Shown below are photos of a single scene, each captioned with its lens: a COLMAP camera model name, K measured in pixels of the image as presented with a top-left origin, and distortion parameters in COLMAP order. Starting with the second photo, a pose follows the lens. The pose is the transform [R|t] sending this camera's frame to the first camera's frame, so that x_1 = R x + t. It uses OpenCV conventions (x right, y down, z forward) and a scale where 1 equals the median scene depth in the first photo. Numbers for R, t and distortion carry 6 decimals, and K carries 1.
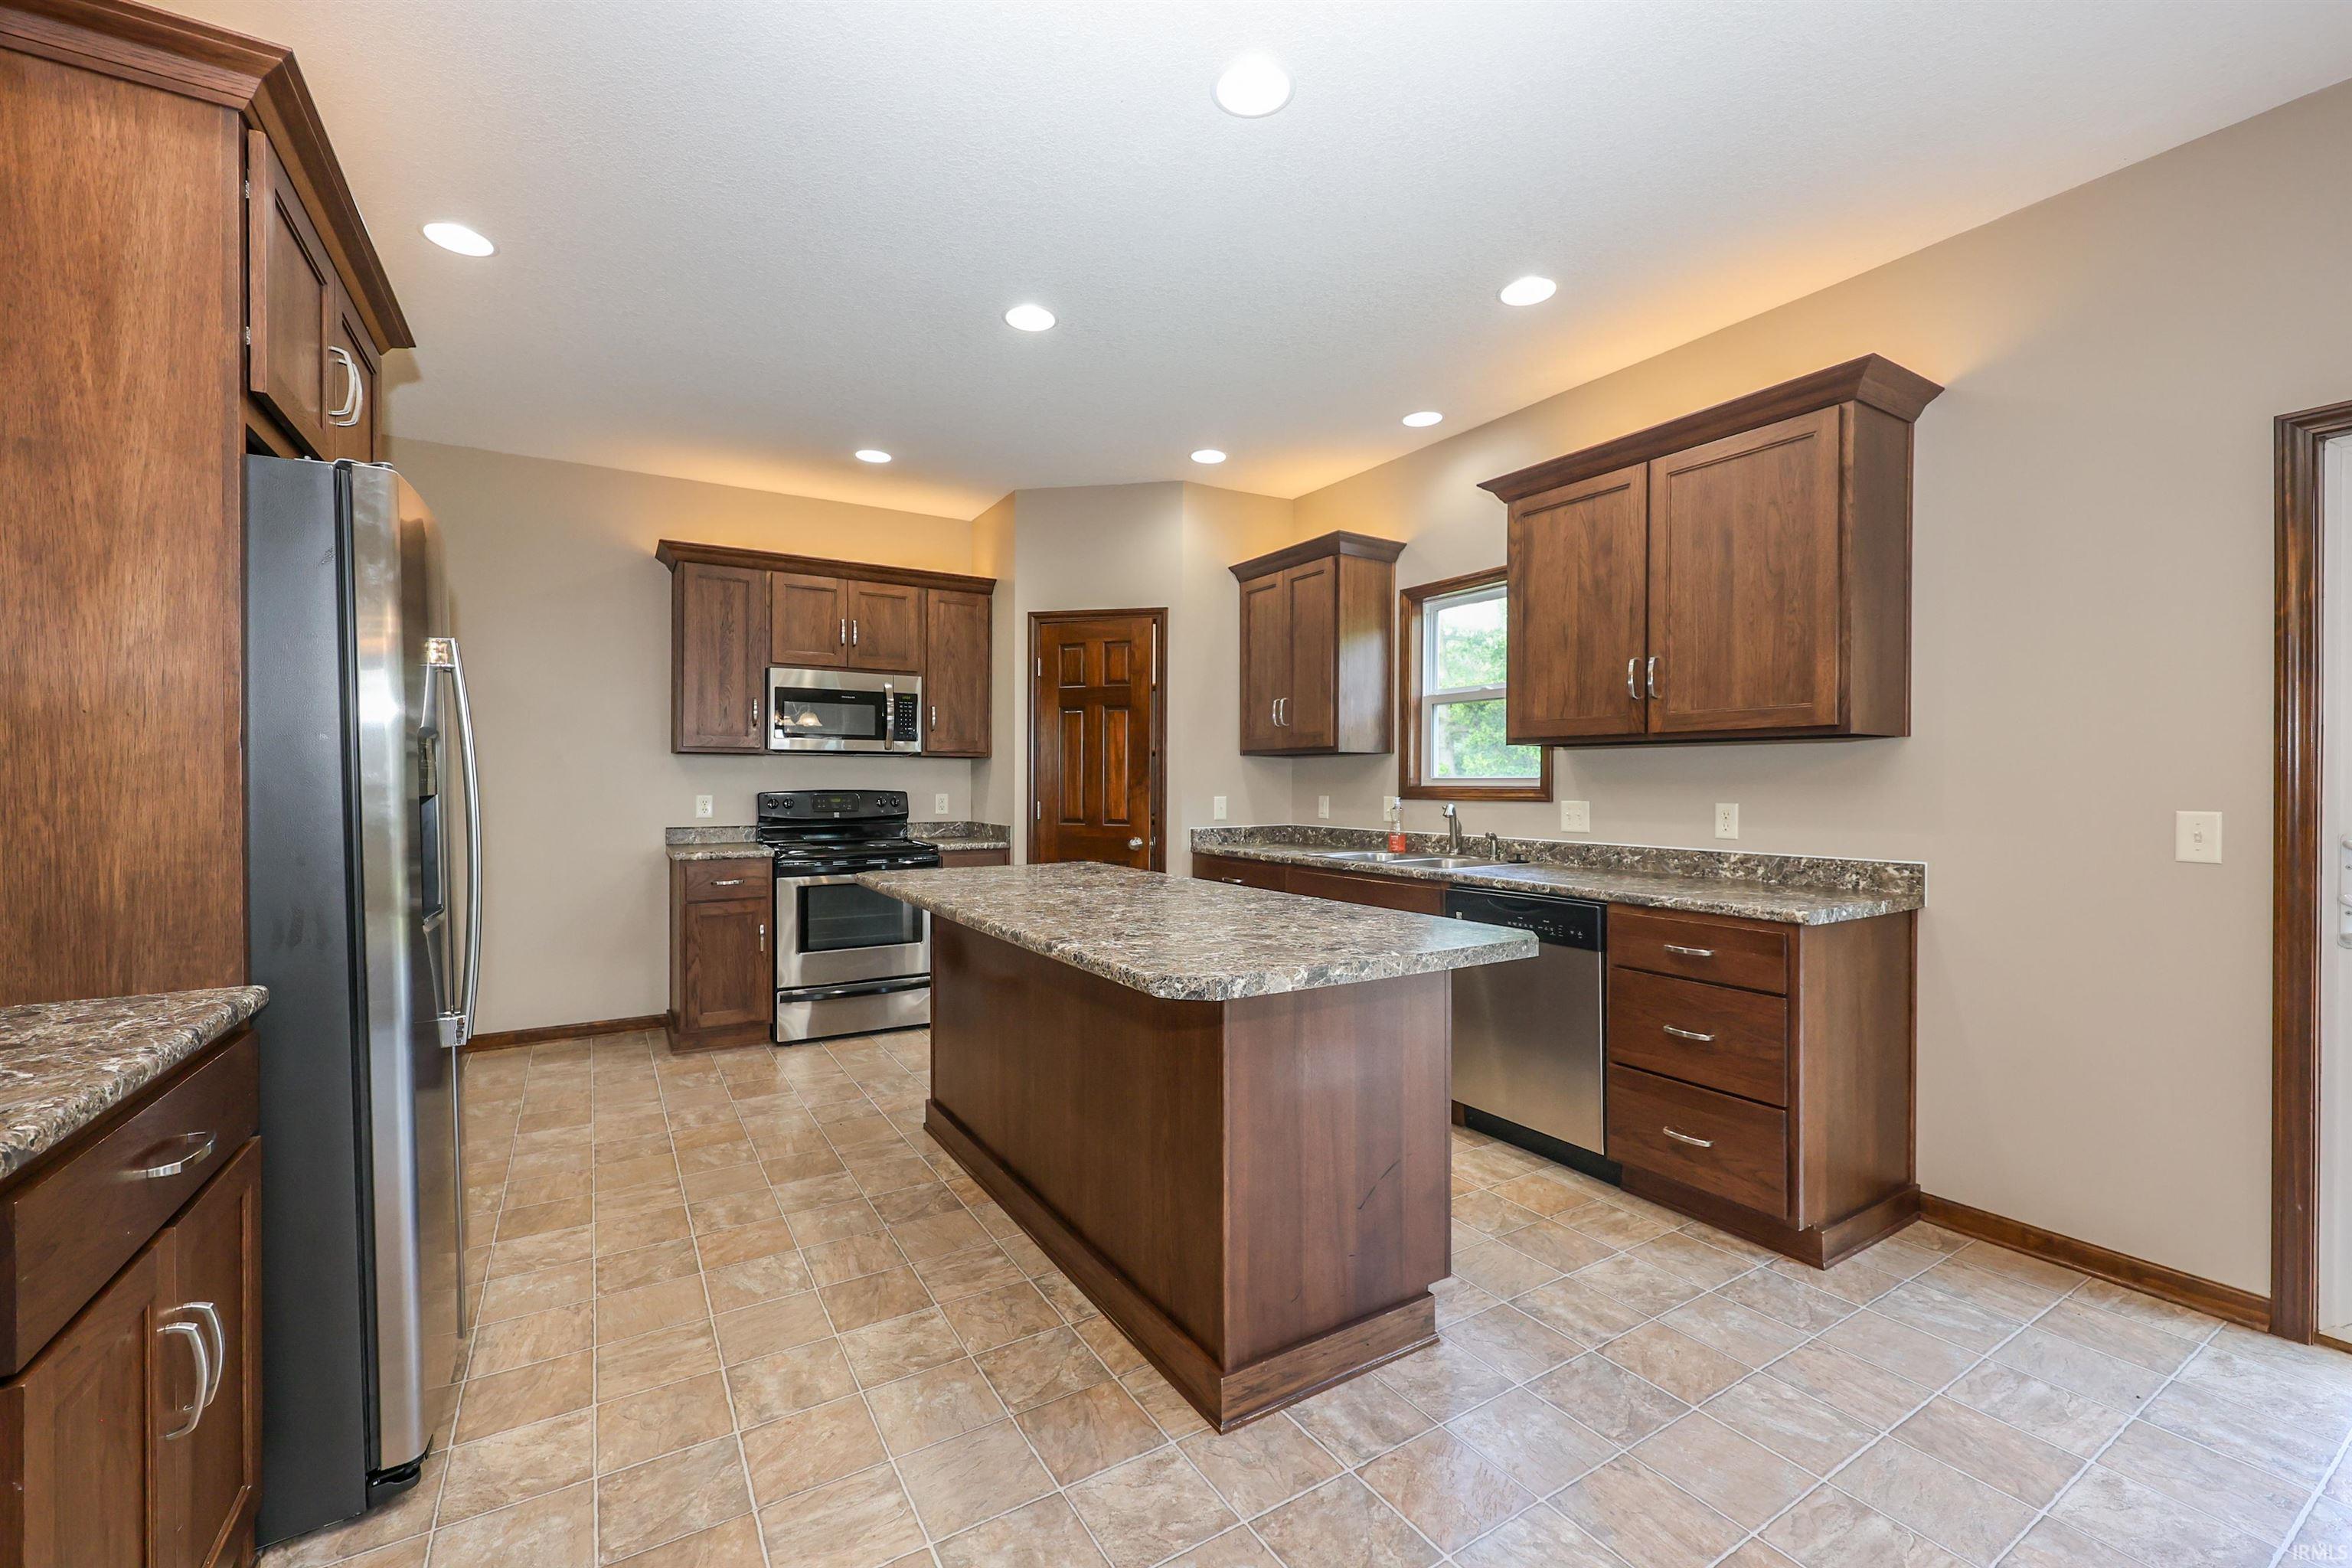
lens RADIAL K [[949.8, 0, 1181.2], [0, 949.8, 774.5], [0, 0, 1]] dist [0.001282, 0.001024]
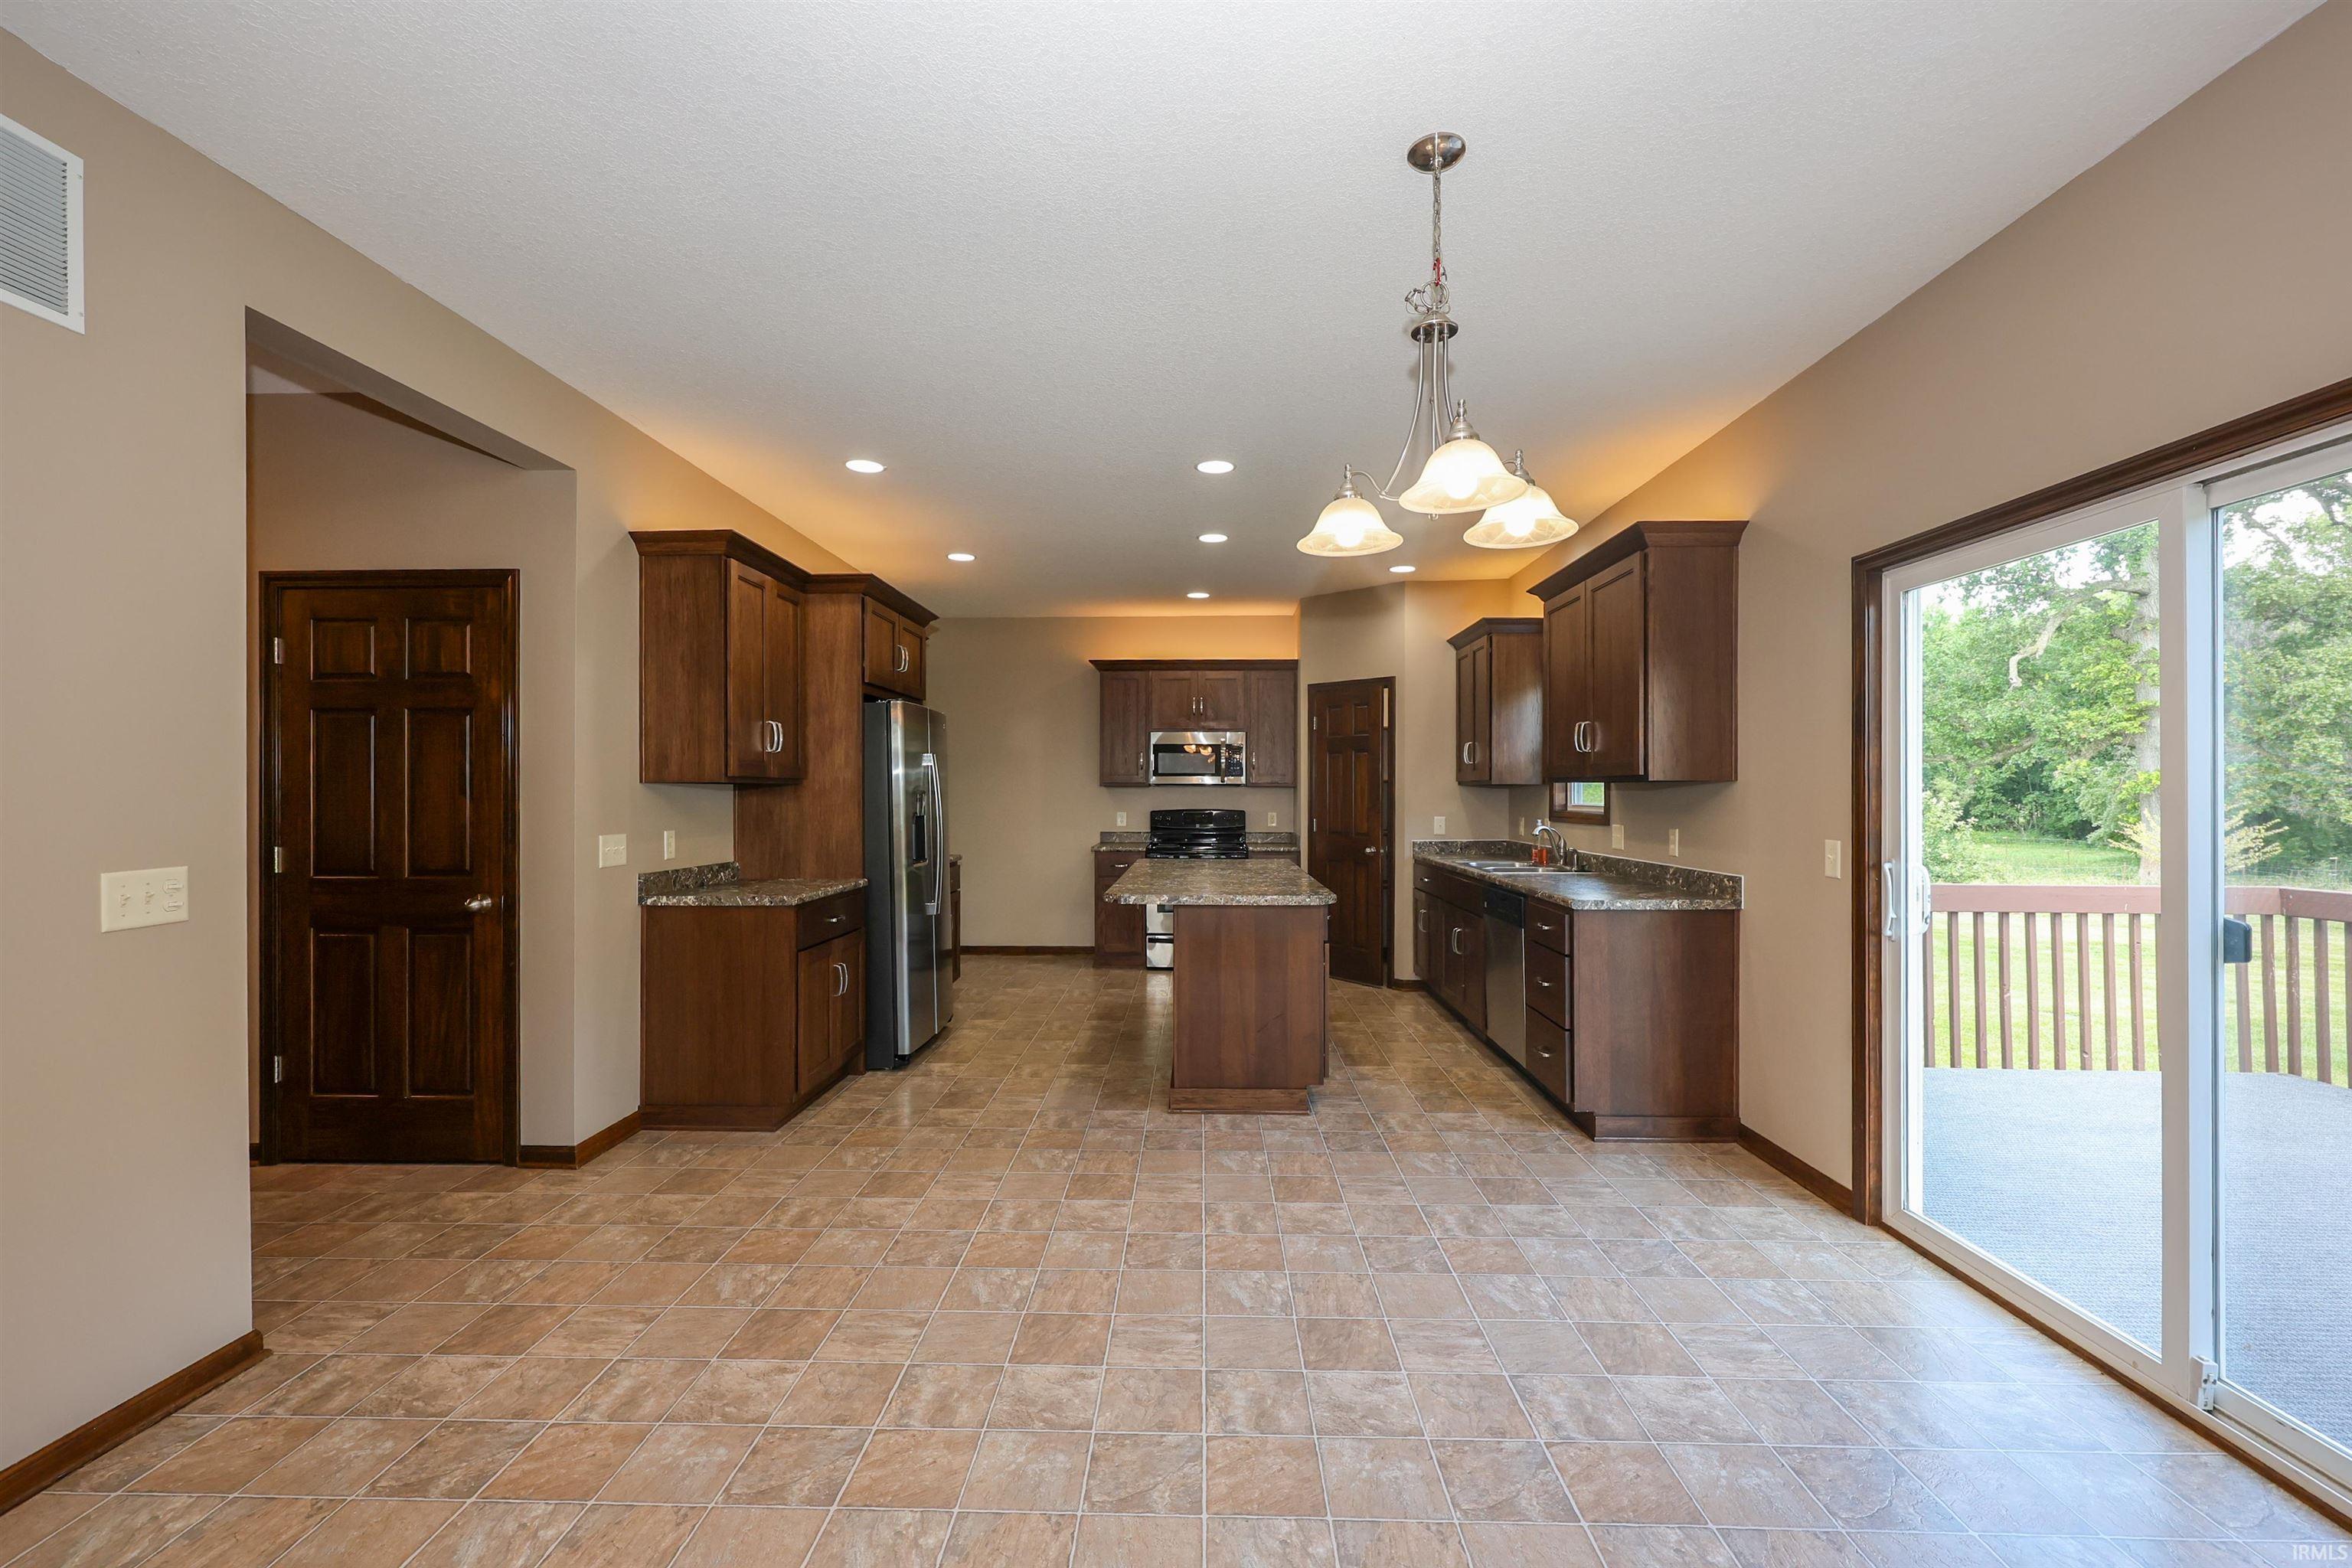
lens RADIAL K [[949.8, 0, 1171.2], [0, 949.8, 798.8], [0, 0, 1]] dist [0.001282, 0.001024]
pose [[0.831900, 0.001066, -0.554925, 0.508080], [0.006512, 0.999911, 0.011683, -0.021179], [0.554888, -0.013332, 0.831818, -0.323767]]
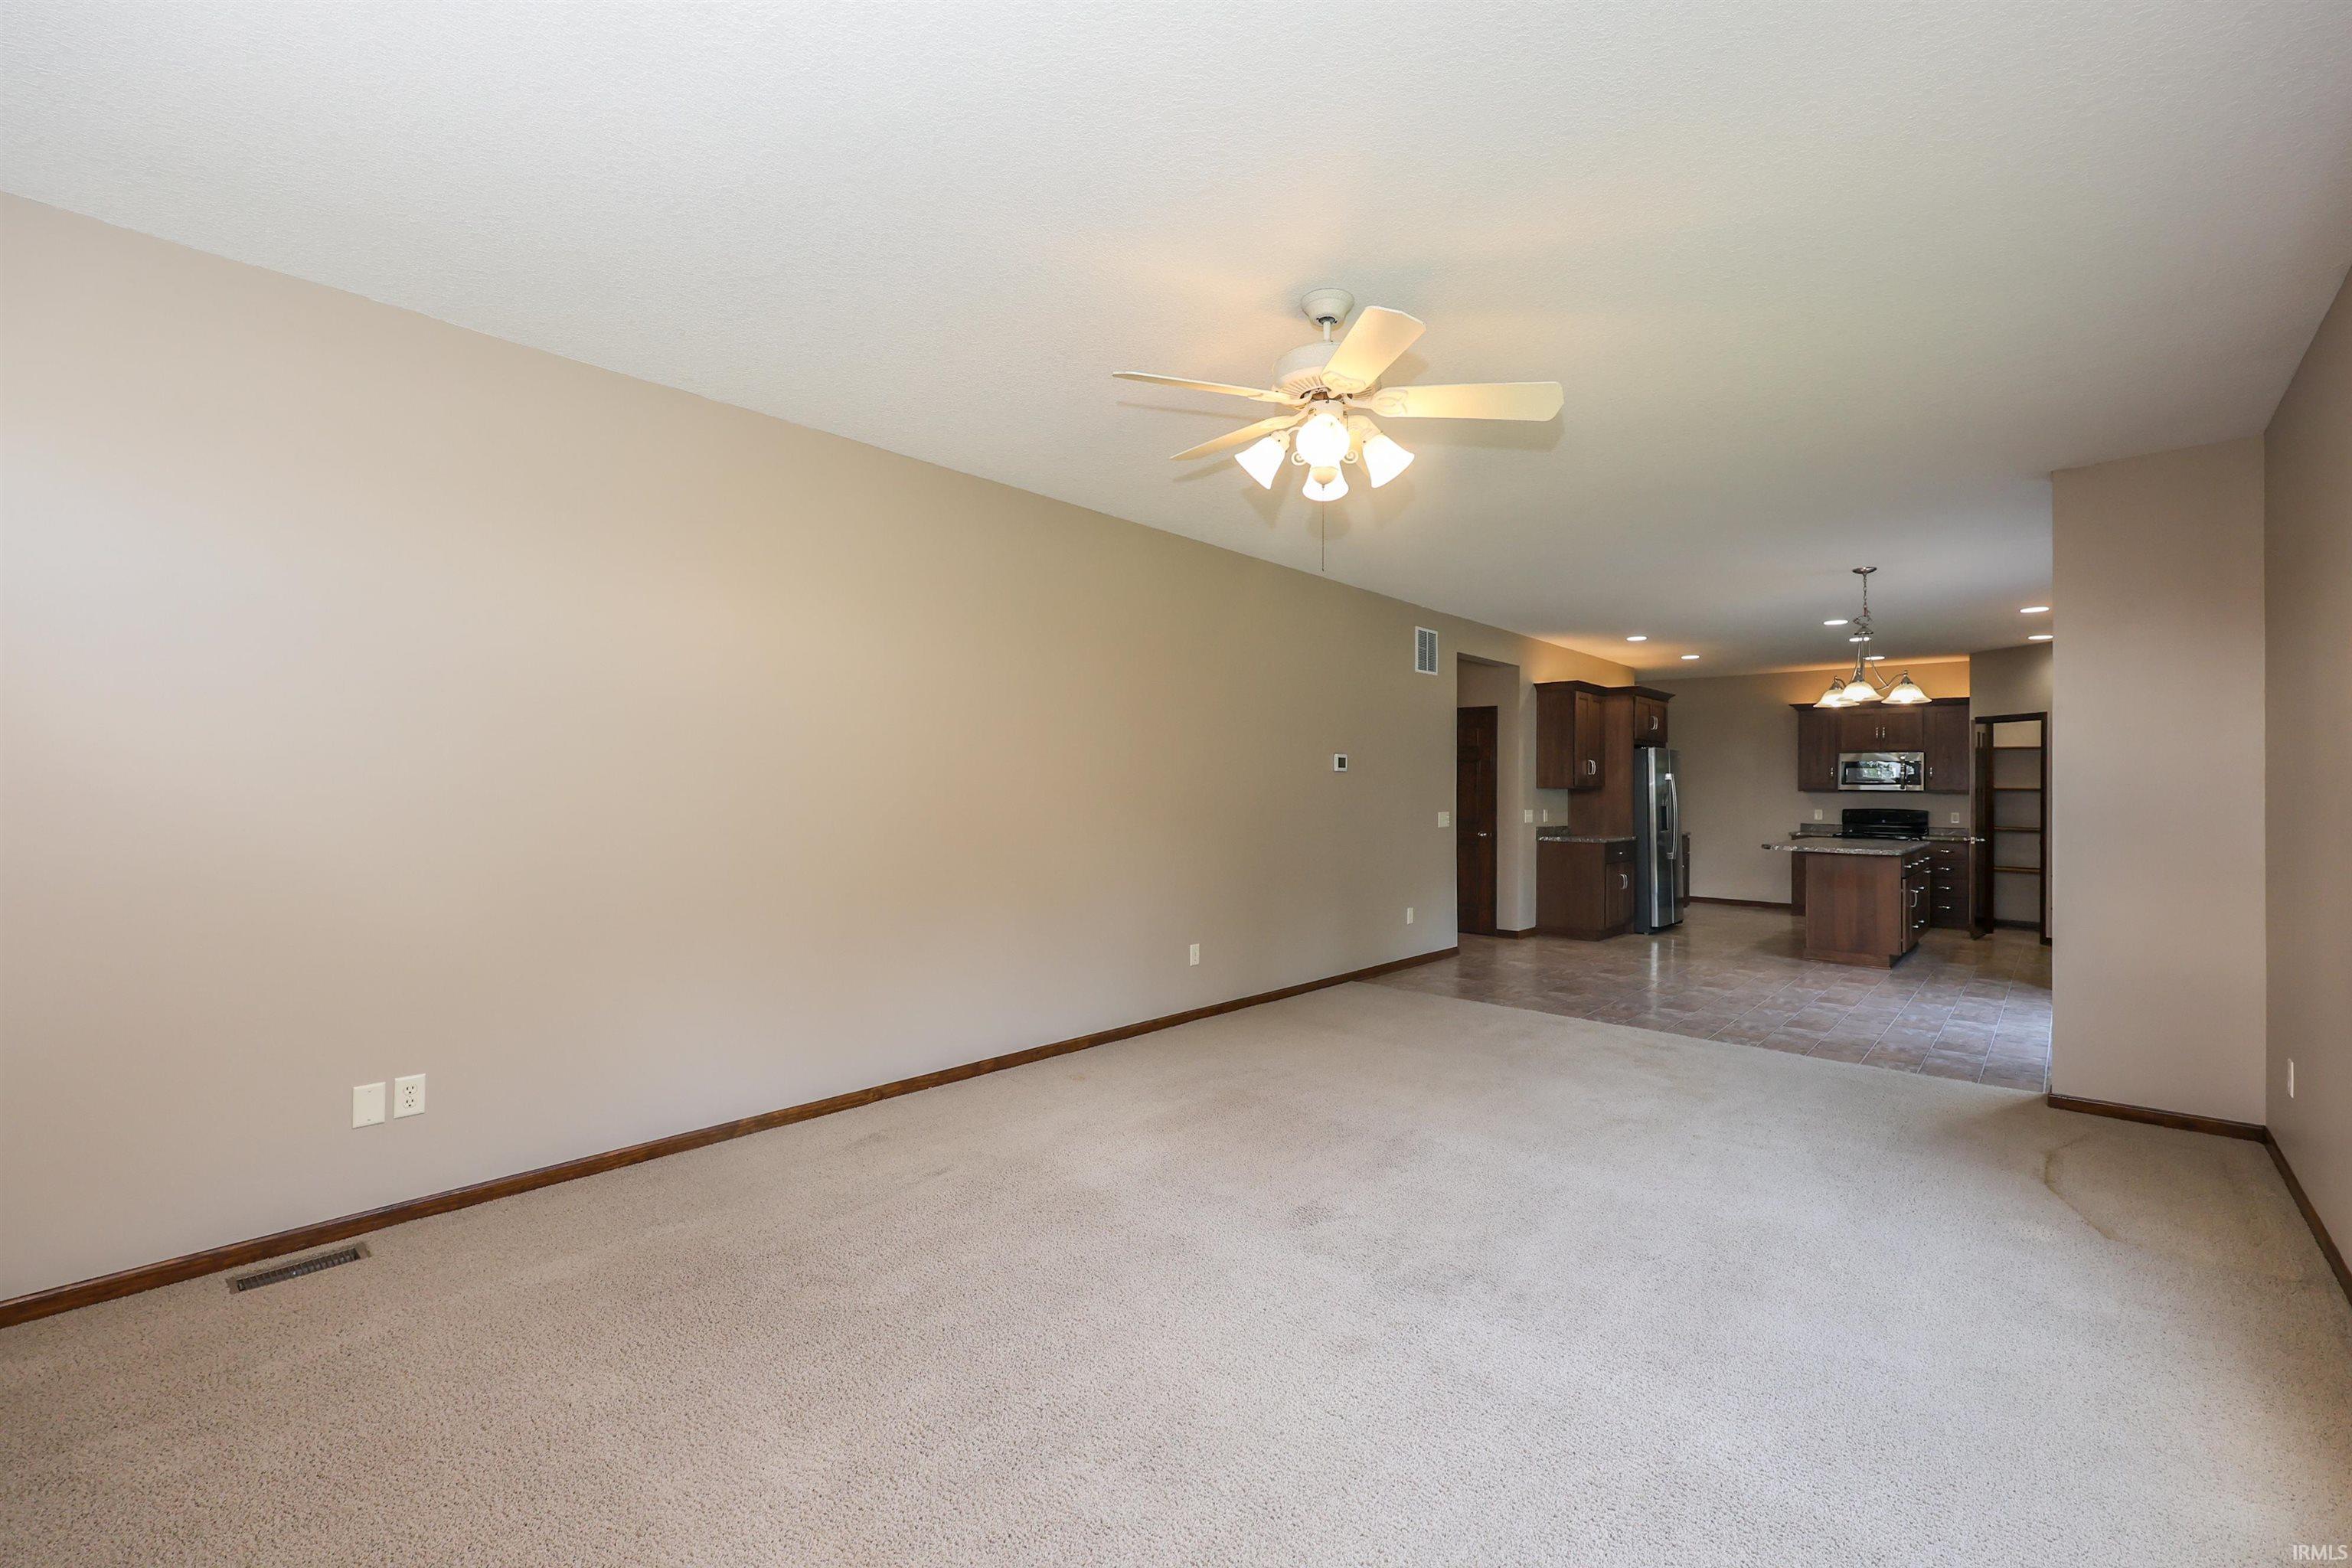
lens RADIAL K [[949.8, 0, 1196.7], [0, 949.8, 777.8], [0, 0, 1]] dist [0.001282, 0.001024]
pose [[0.272207, -0.007826, -0.962207, 1.377416], [-0.003643, 0.999951, -0.009163, -0.030112], [0.962232, 0.006000, 0.272165, -1.119142]]
